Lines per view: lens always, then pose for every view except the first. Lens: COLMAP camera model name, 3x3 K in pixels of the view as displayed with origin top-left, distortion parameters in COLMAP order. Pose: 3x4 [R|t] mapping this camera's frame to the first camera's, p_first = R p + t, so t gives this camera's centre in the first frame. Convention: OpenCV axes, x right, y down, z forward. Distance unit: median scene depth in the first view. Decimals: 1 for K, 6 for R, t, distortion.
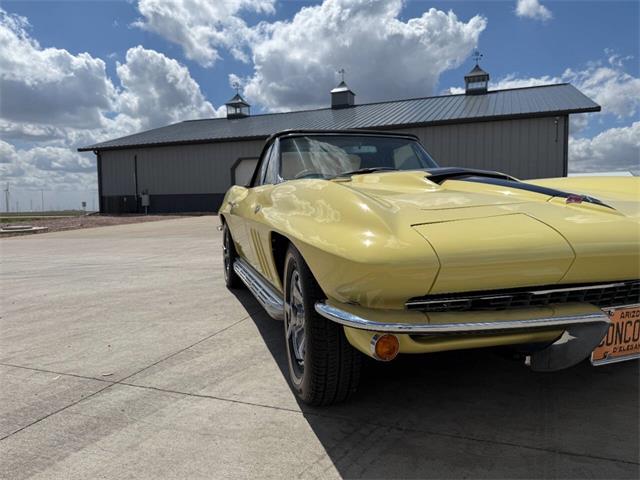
lens RADIAL K [[452.7, 0, 317.1], [0, 452.7, 241.6], [0, 0, 1]] dist [0.050594, -0.059905]
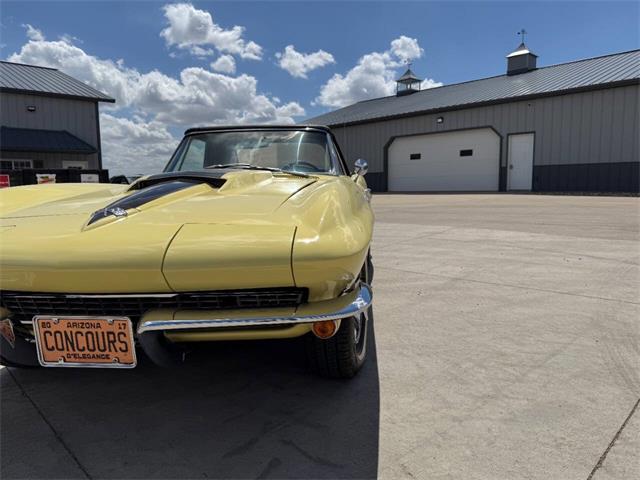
lens RADIAL K [[452.7, 0, 335.4], [0, 452.7, 235.7], [0, 0, 1]] dist [0.050594, -0.059905]
pose [[0.910854, 0.047659, -0.409968, 0.970905], [-0.030015, 0.998329, 0.049371, -0.069947], [0.411636, -0.032665, 0.910763, 0.165957]]
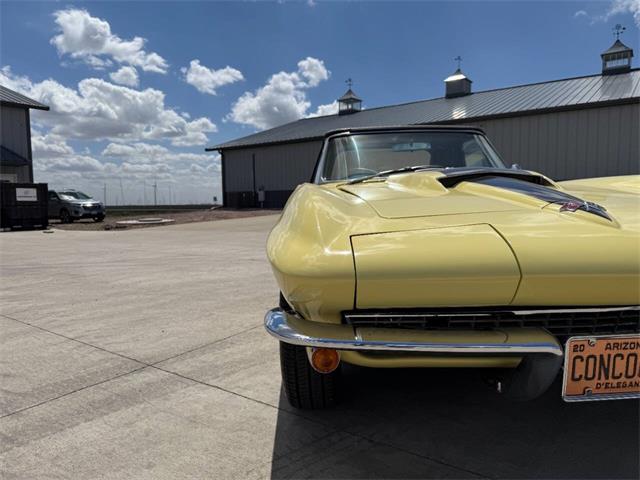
lens RADIAL K [[452.7, 0, 319.5], [0, 452.7, 251.4], [0, 0, 1]] dist [0.050594, -0.059905]
pose [[0.965531, 0.032201, -0.258289, 0.211820], [-0.023338, 0.999031, 0.037309, -0.019640], [0.259240, -0.029995, 0.965347, 0.028772]]
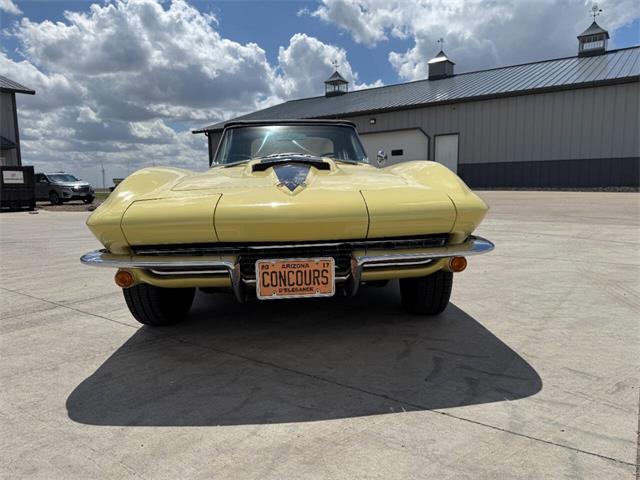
lens RADIAL K [[452.7, 0, 326.2], [0, 452.7, 243.9], [0, 0, 1]] dist [0.050594, -0.059905]
pose [[0.967964, 0.031225, -0.249140, 0.666032], [-0.016200, 0.997936, 0.062132, 0.001593], [0.250566, -0.056106, 0.966472, -0.187997]]
